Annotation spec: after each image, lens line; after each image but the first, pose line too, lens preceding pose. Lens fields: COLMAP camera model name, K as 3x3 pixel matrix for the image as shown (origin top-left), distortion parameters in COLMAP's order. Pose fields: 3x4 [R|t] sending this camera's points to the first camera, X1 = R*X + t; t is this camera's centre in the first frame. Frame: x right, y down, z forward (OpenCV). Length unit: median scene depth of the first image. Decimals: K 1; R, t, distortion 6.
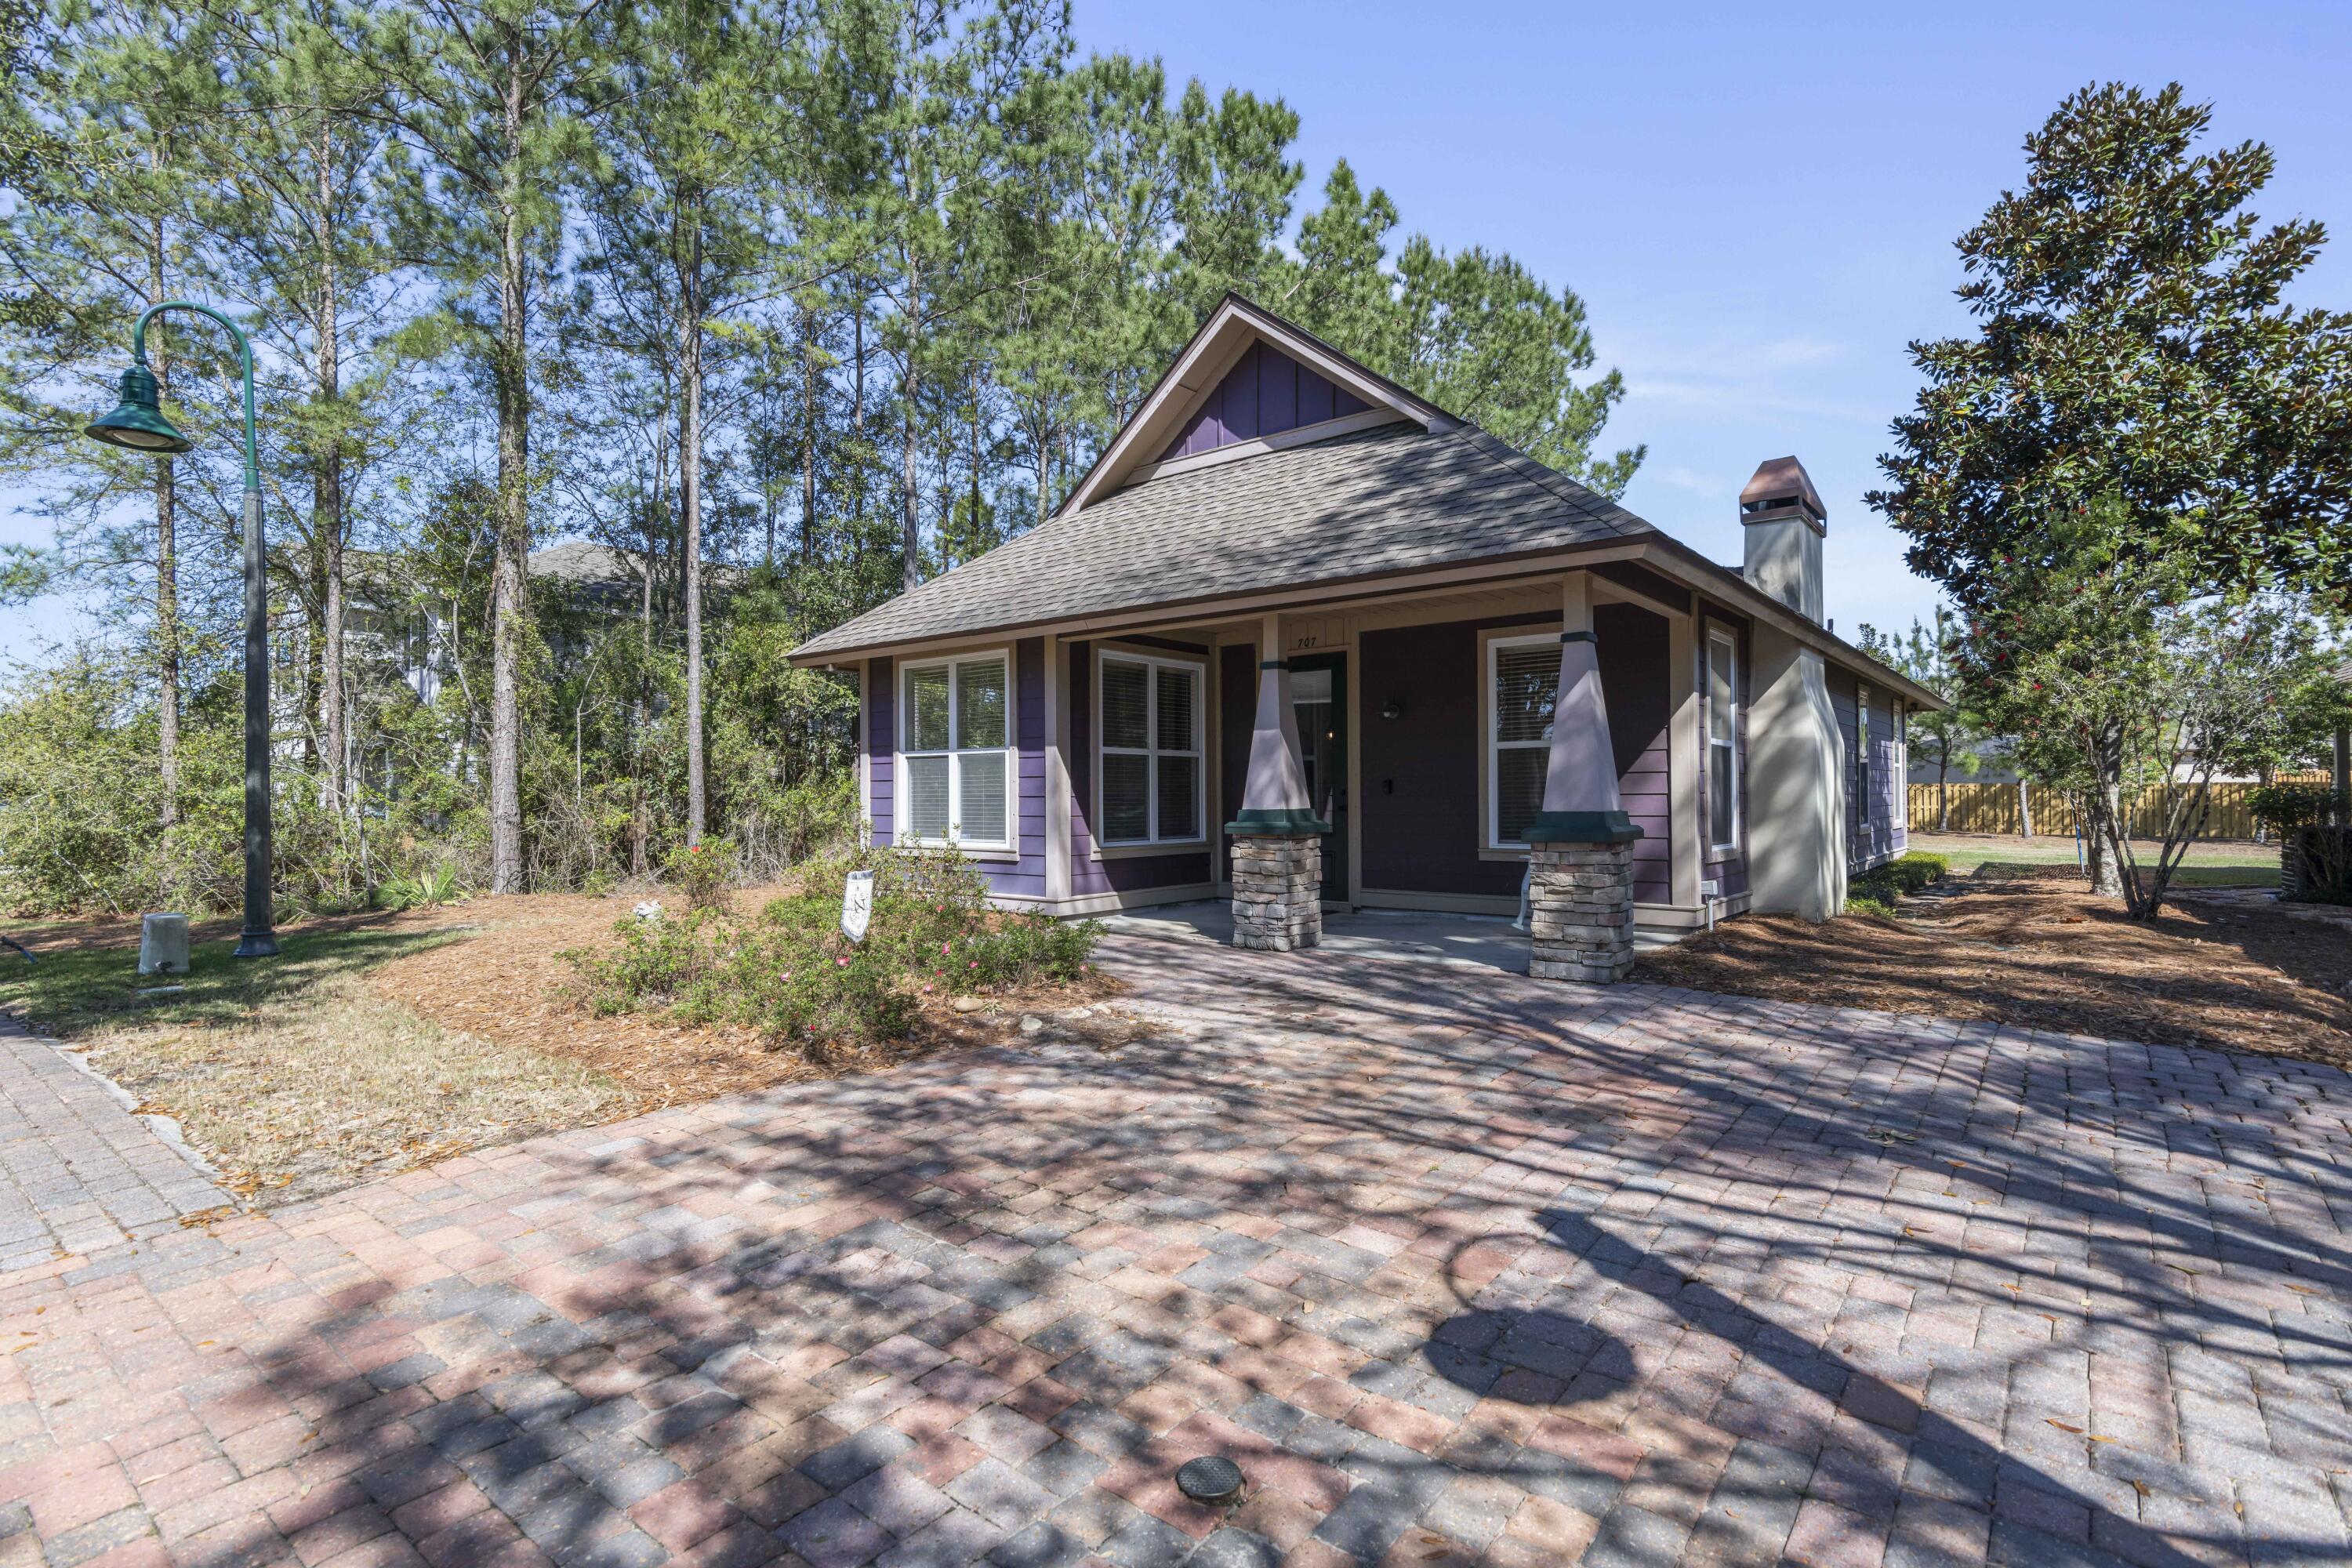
lens RADIAL K [[1137.2, 0, 1176.0], [0, 1137.2, 784.0], [0, 0, 1]] dist [0.001768, 0.000751]
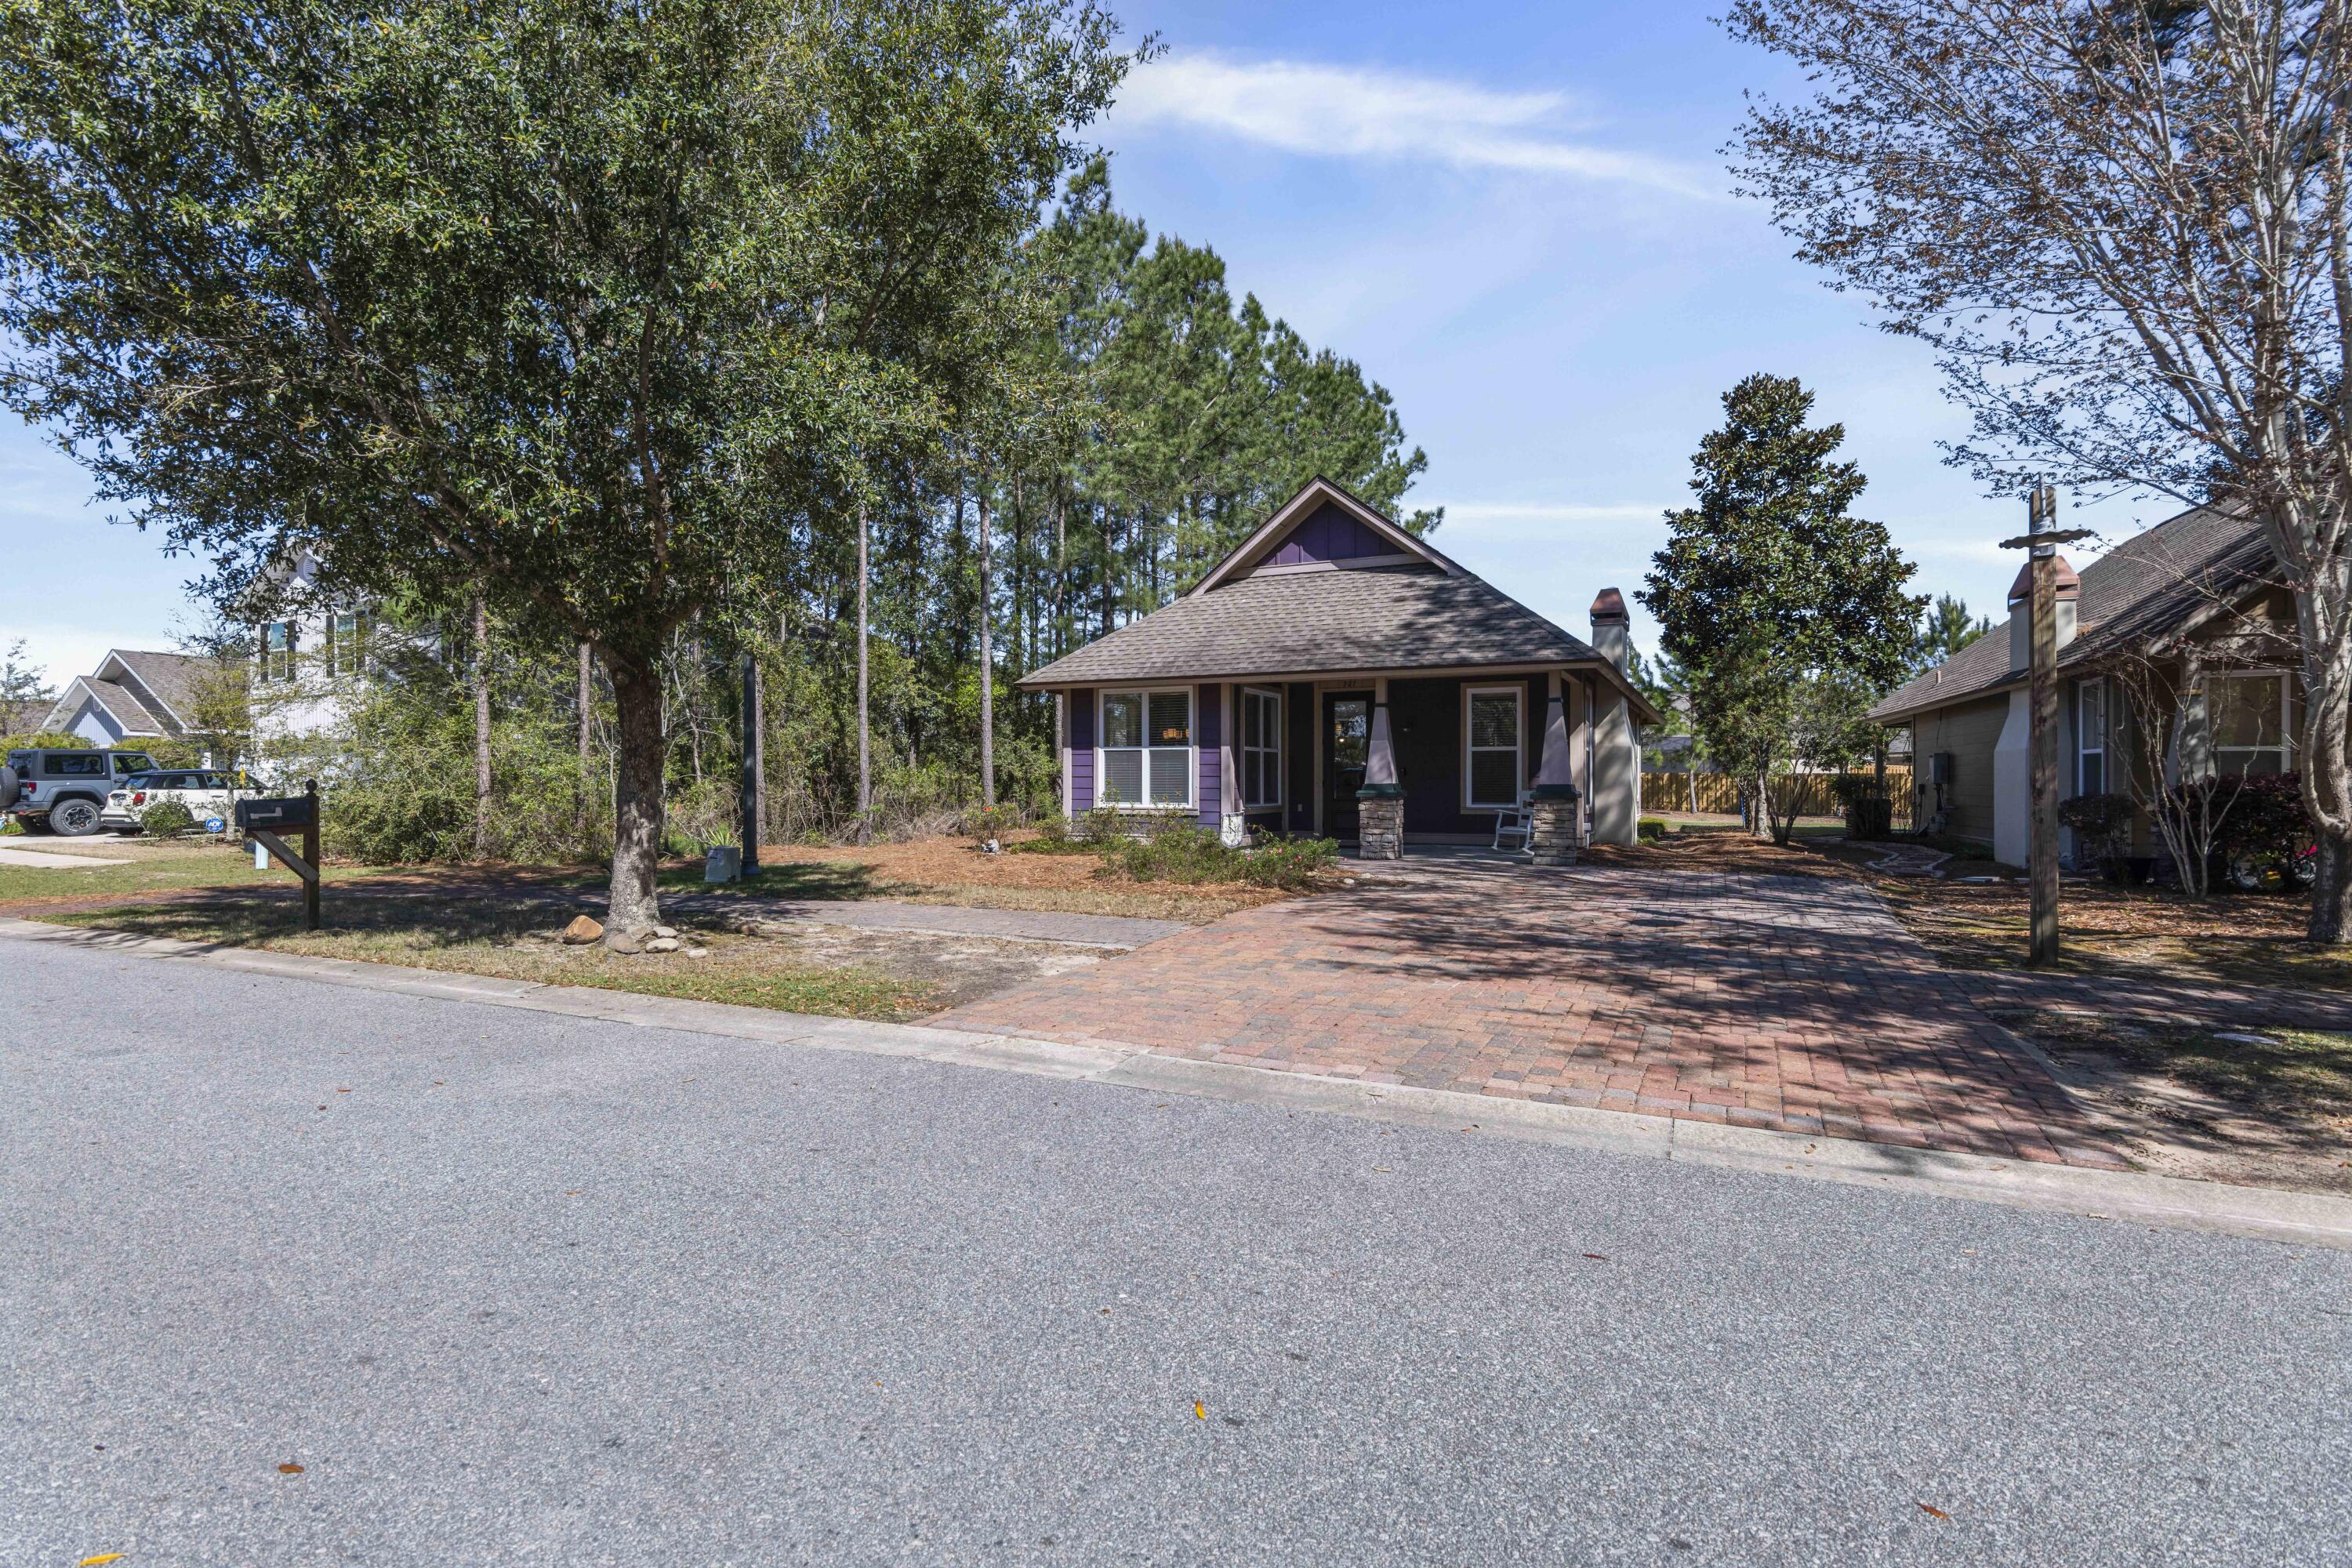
lens RADIAL K [[1137.2, 0, 1176.0], [0, 1137.2, 784.0], [0, 0, 1]] dist [0.001768, 0.000751]
pose [[0.973823, 0.004091, 0.227272, -0.547427], [-0.006913, 0.999909, 0.011624, 0.003313], [-0.227204, -0.012891, 0.973762, -0.596859]]
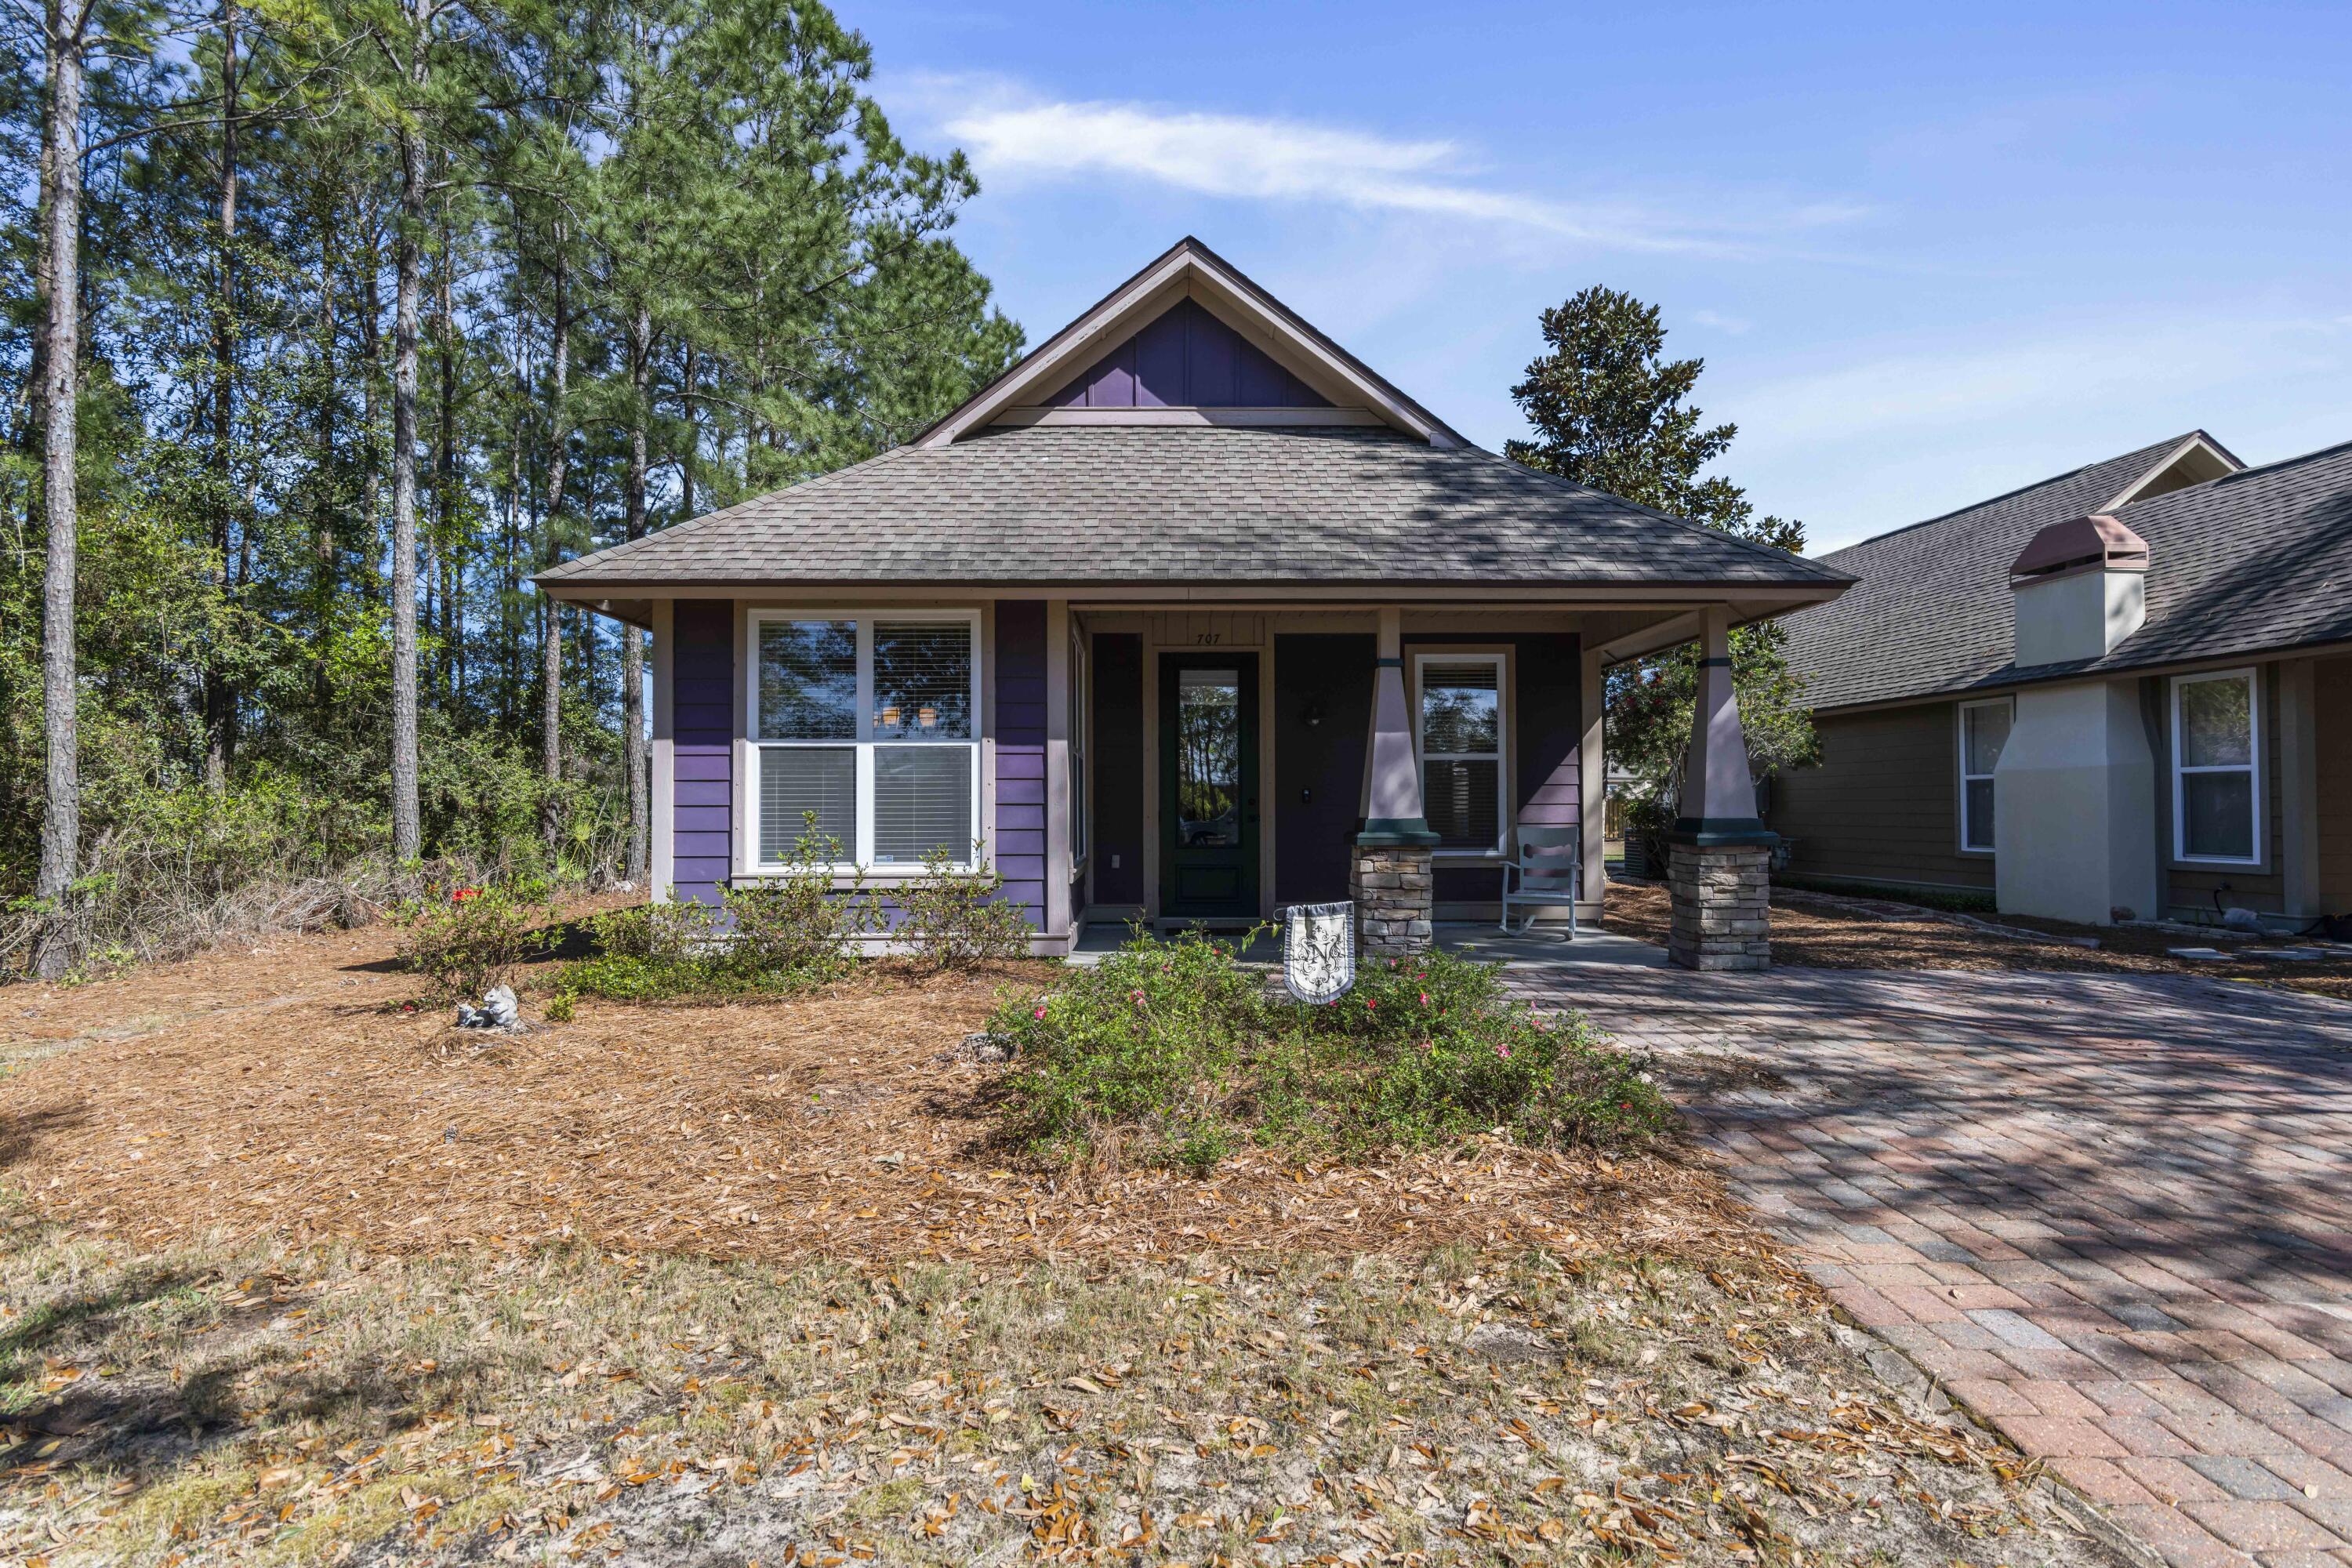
lens RADIAL K [[1137.2, 0, 1176.0], [0, 1137.2, 784.0], [0, 0, 1]] dist [0.001768, 0.000751]
pose [[0.766253, 0.014853, 0.642367, -0.539082], [-0.006776, 0.999864, -0.015036, 0.007744], [-0.642503, 0.007168, 0.766249, 0.338470]]
